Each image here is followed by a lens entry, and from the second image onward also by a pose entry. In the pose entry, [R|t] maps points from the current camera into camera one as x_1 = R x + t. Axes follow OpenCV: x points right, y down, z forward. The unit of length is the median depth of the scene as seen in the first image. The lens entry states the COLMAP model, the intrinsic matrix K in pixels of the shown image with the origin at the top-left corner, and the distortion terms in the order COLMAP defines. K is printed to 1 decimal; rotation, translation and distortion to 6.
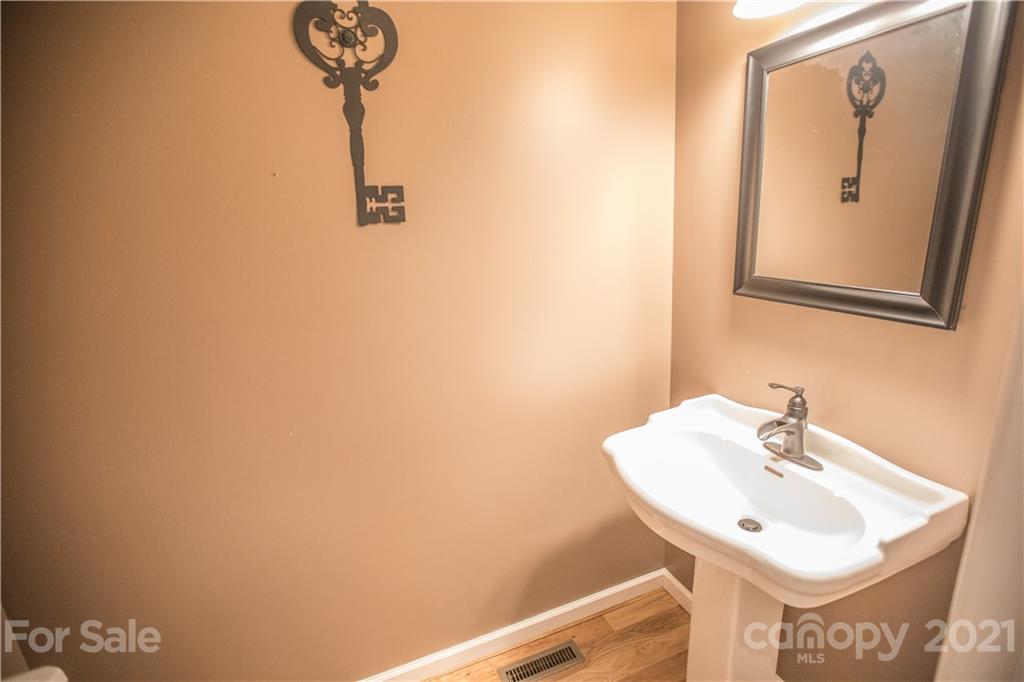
lens RADIAL K [[464.5, 0, 512.4], [0, 464.5, 339.2], [0, 0, 1]] dist [-0.042576, 0.007013]
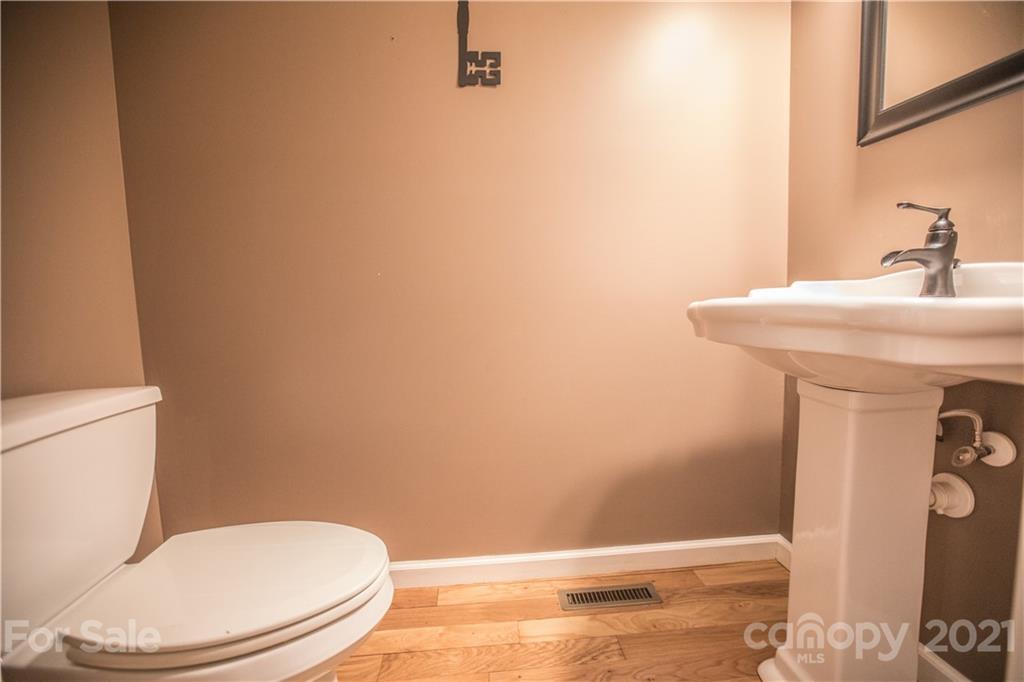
lens RADIAL K [[464.5, 0, 509.9], [0, 464.5, 344.2], [0, 0, 1]] dist [-0.042576, 0.007013]
pose [[0.954384, 0.060548, -0.292377, 0.140908], [-0.098808, 0.988096, -0.117911, 0.474066], [0.281758, 0.141421, 0.949006, 0.077555]]
